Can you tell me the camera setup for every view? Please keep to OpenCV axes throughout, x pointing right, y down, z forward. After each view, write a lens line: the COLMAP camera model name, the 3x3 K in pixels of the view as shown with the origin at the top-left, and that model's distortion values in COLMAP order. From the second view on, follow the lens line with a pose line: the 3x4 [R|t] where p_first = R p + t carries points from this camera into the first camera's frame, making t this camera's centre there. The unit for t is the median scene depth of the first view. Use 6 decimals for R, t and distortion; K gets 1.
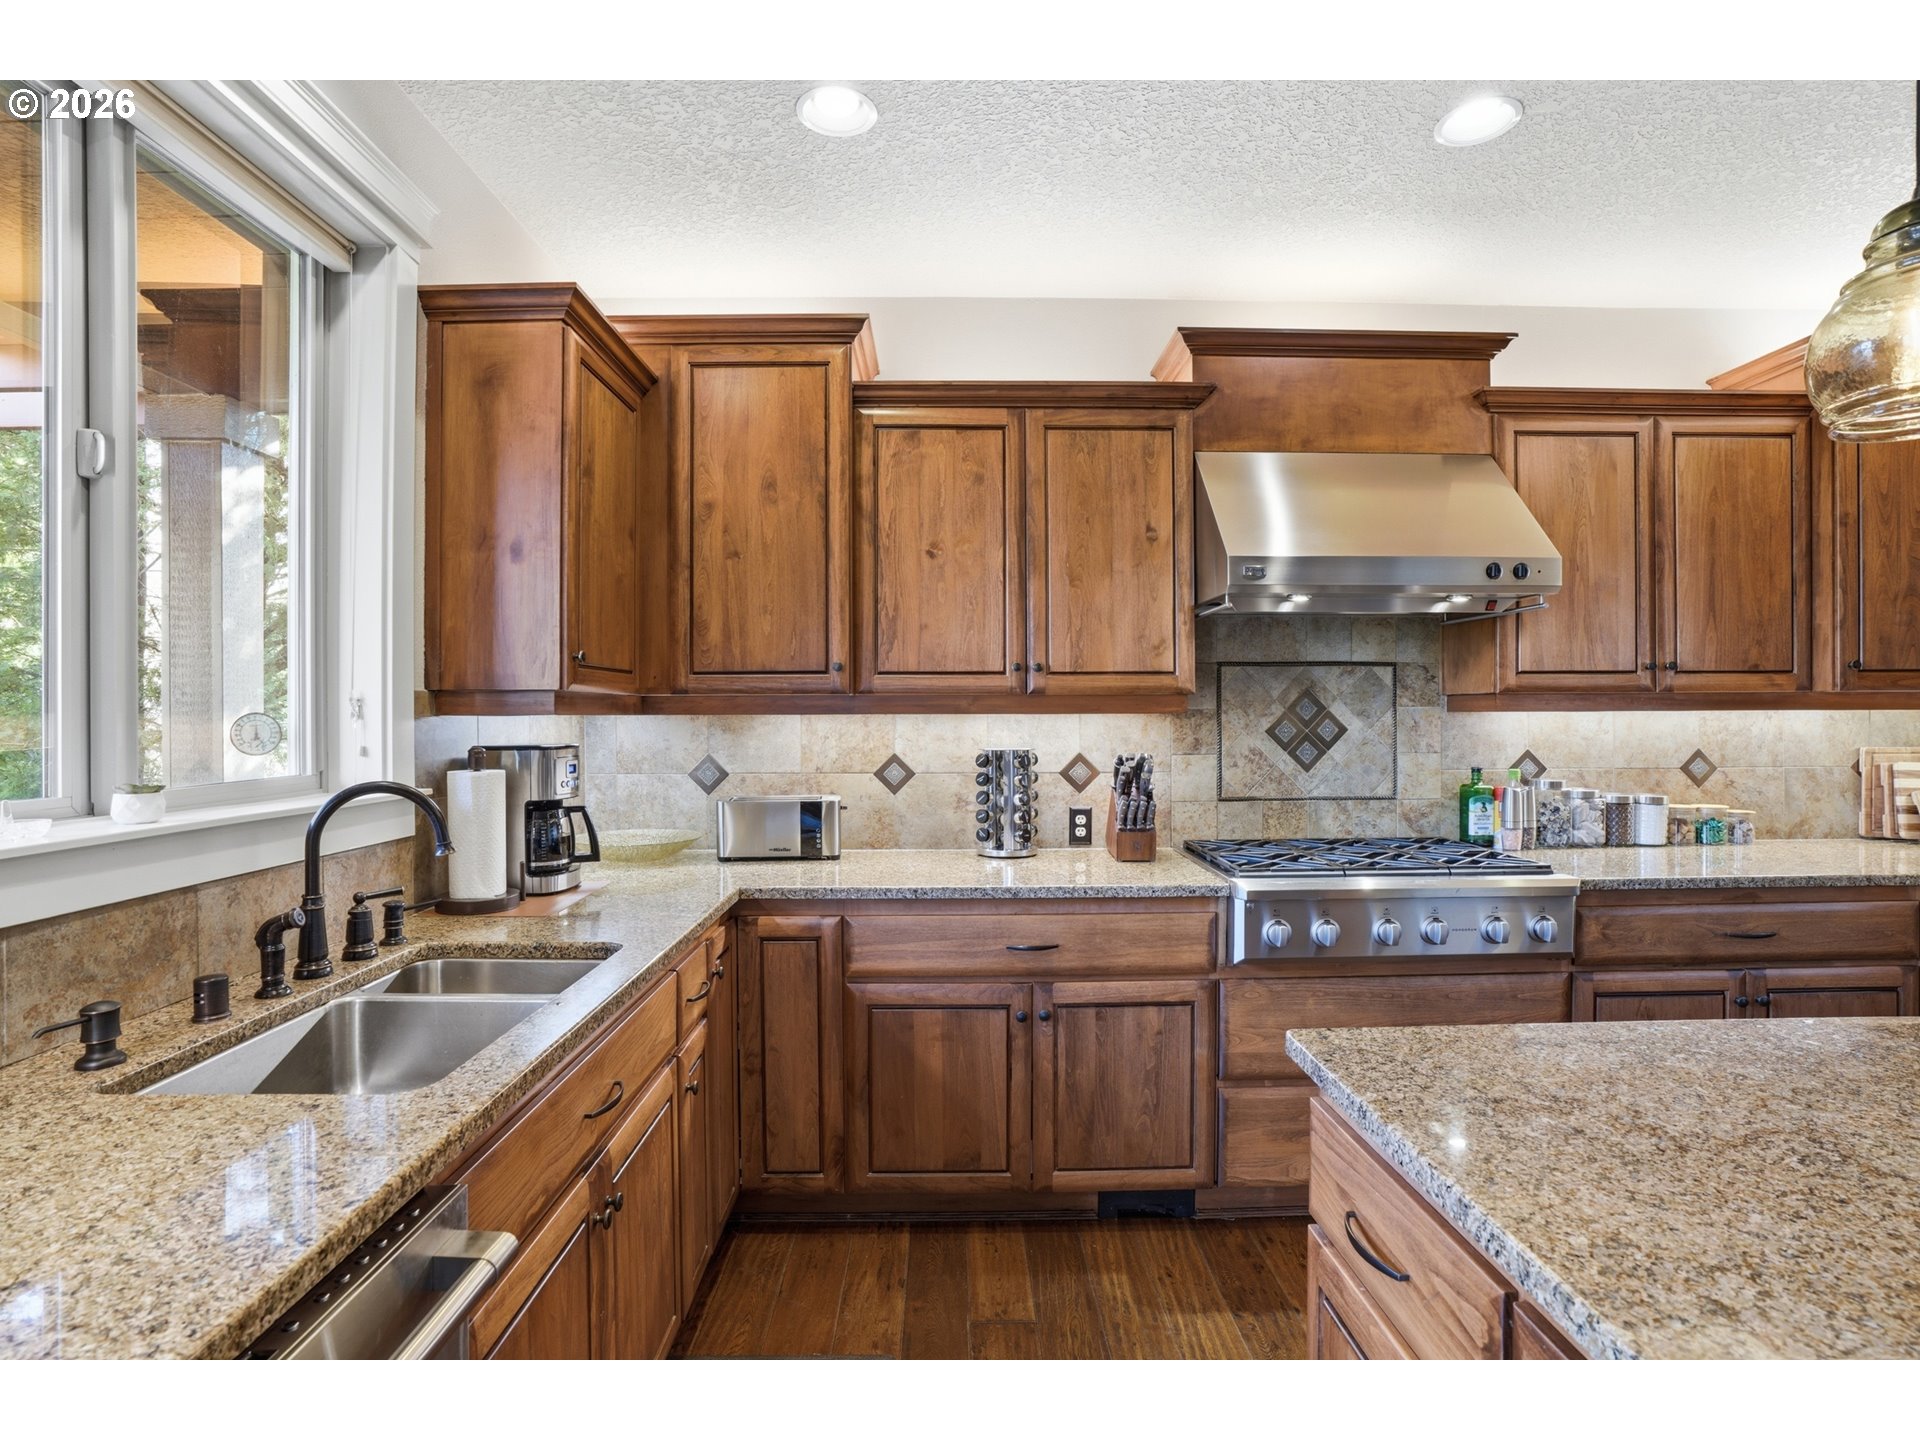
lens RADIAL K [[914.2, 0, 960.0], [0, 914.2, 720.0], [0, 0, 1]] dist [-0.055669, 0.023413]
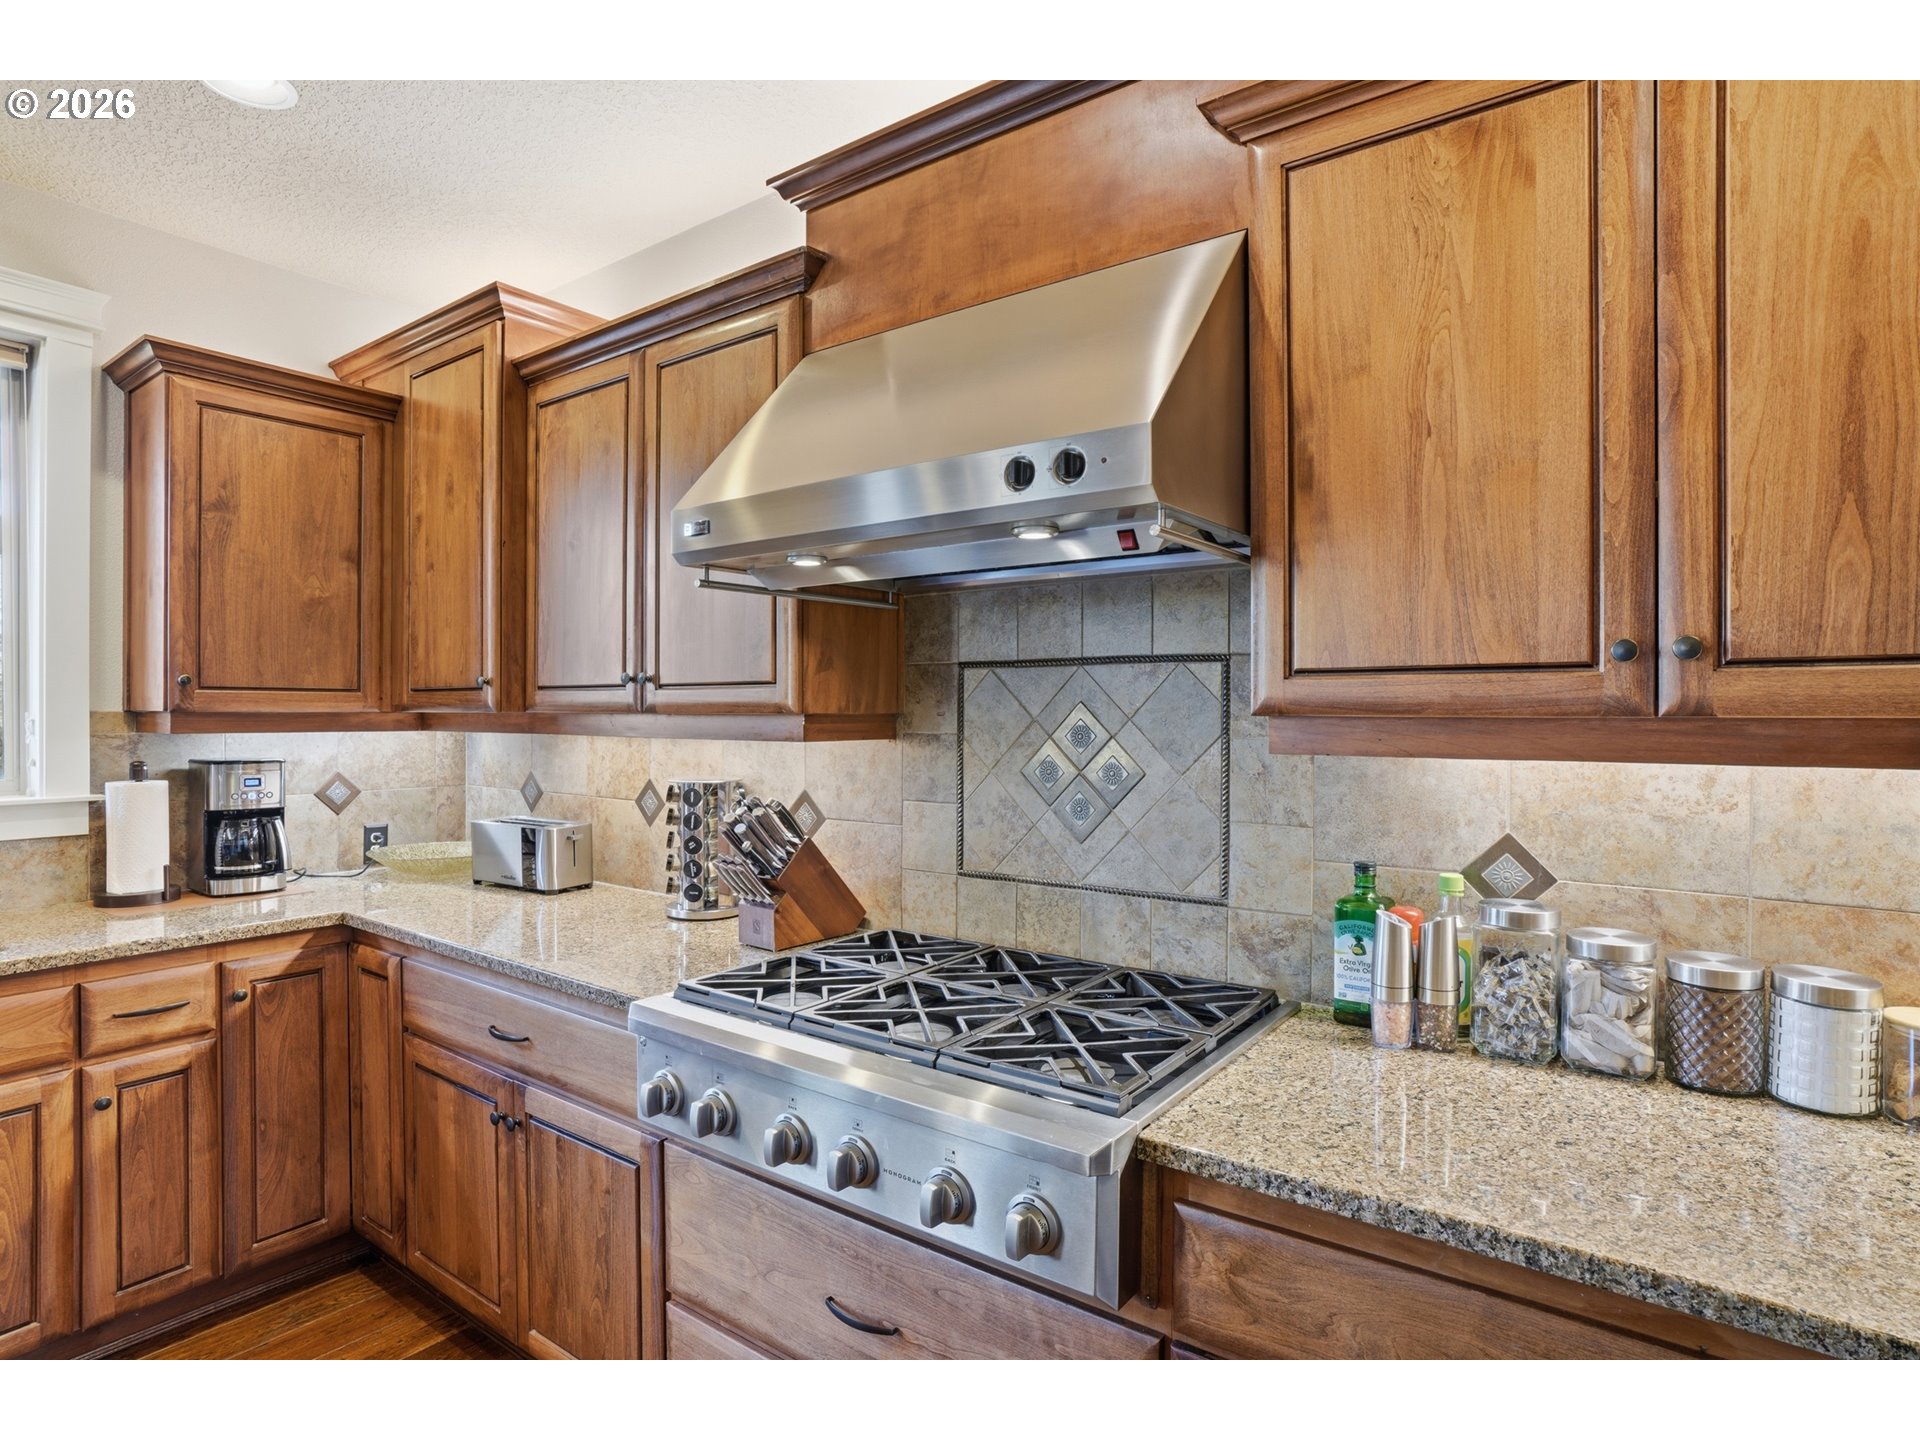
lens RADIAL K [[993.6, 0, 1007.5], [0, 993.6, 717.4], [0, 0, 1]] dist [-0.052672, 0.029774]
pose [[0.806423, 0.009487, -0.591263, 0.800819], [-0.008756, 0.999953, 0.004103, -0.029899], [0.591274, 0.001868, 0.806468, 0.488180]]
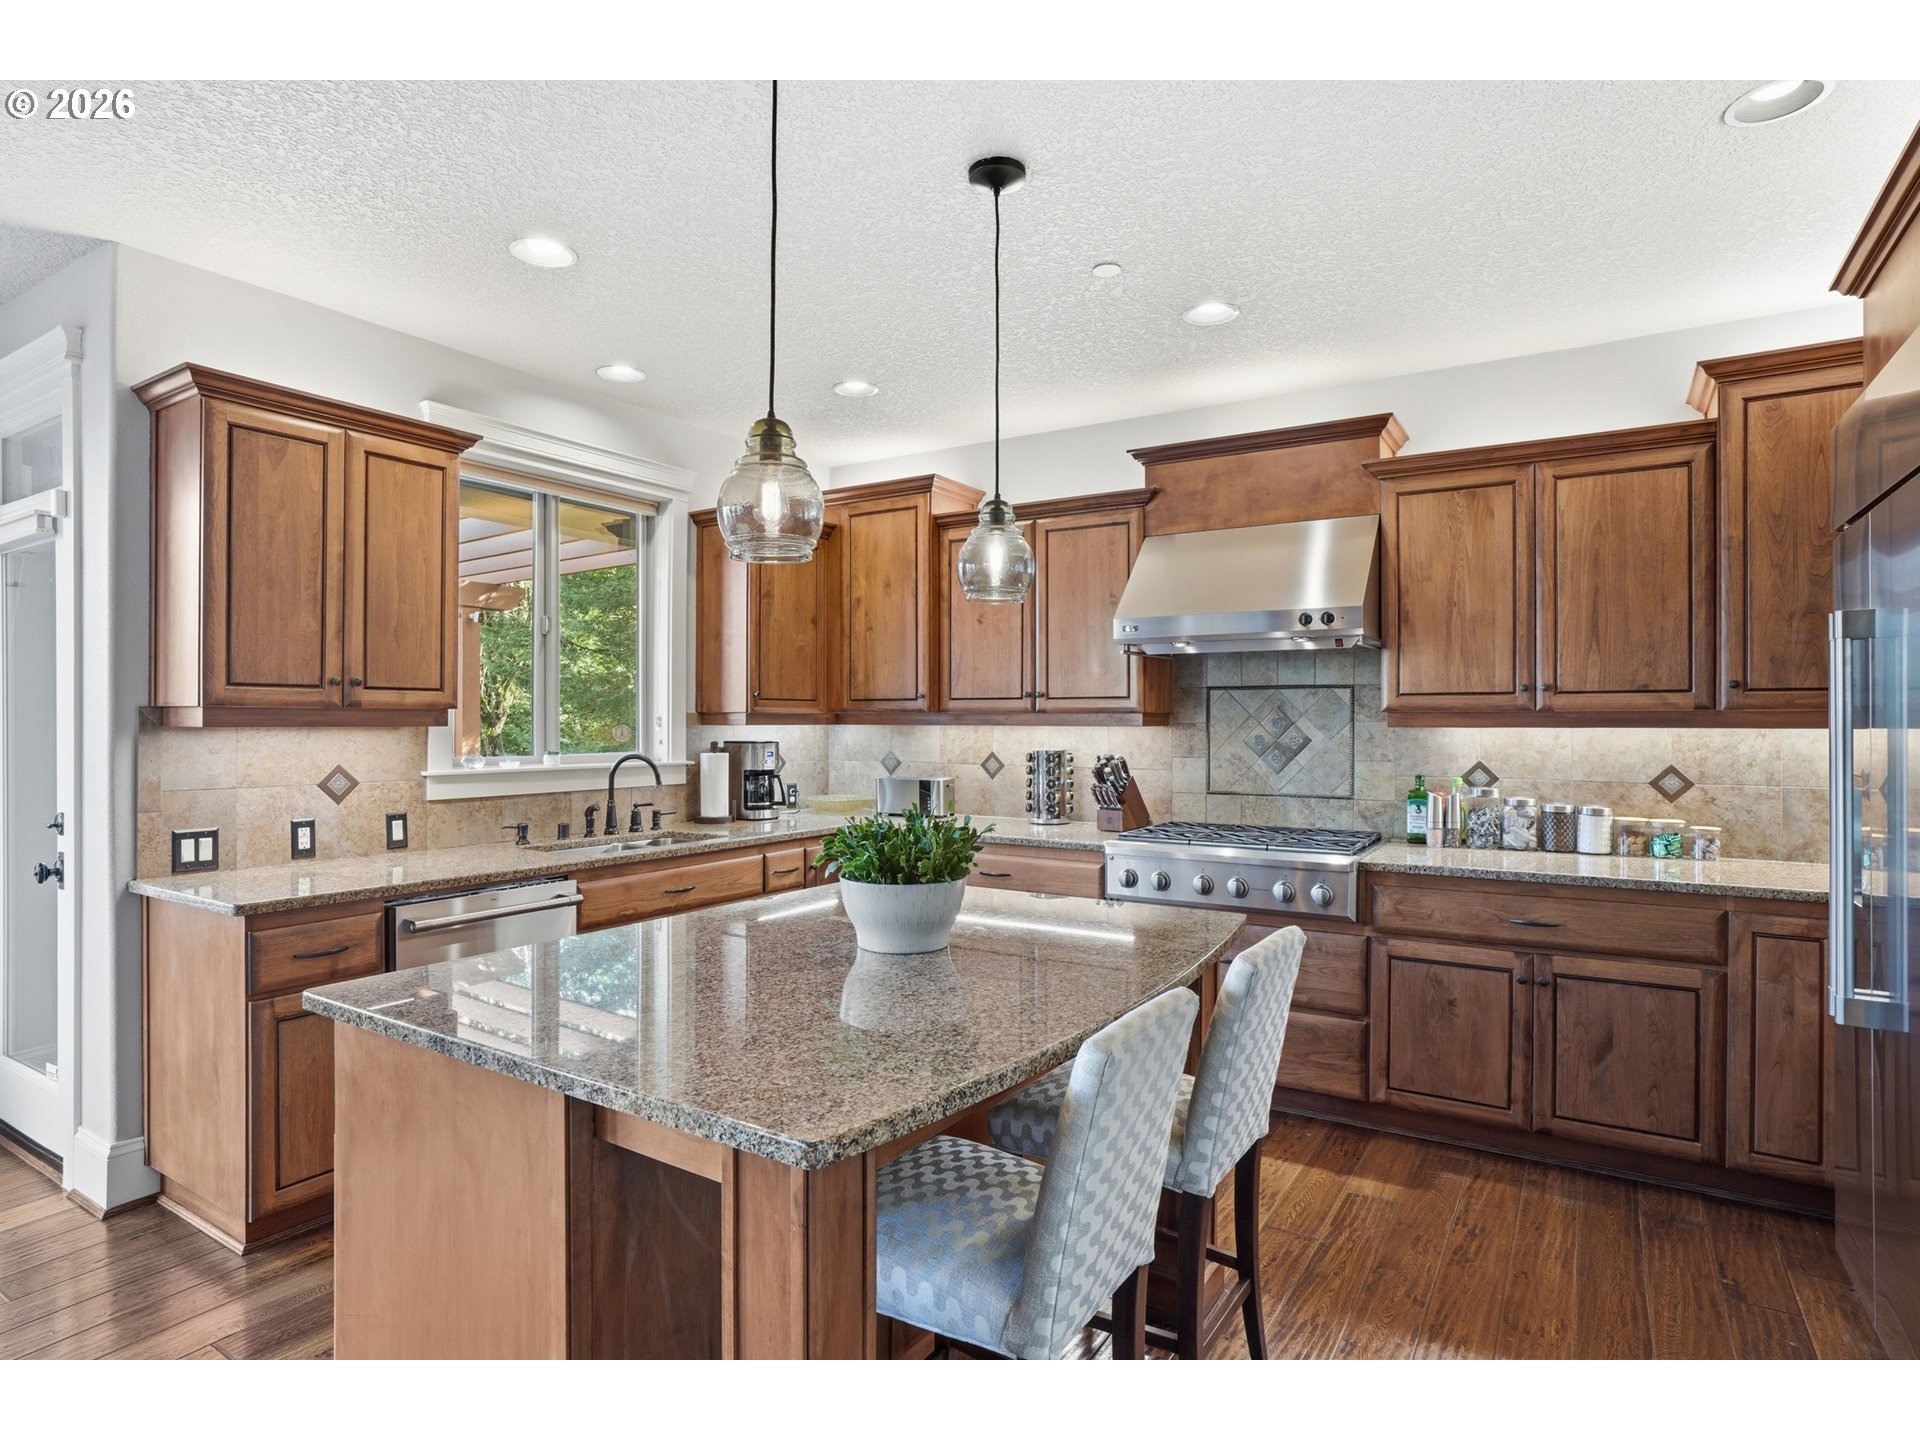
lens RADIAL K [[1006.5, 0, 1017.9], [0, 1006.5, 723.9], [0, 0, 1]] dist [-0.031521, 0.001232]
pose [[0.855274, 0.007290, -0.518125, 0.870367], [-0.007196, 0.999972, 0.002191, -0.013039], [0.518126, 0.001854, 0.855302, -0.401382]]
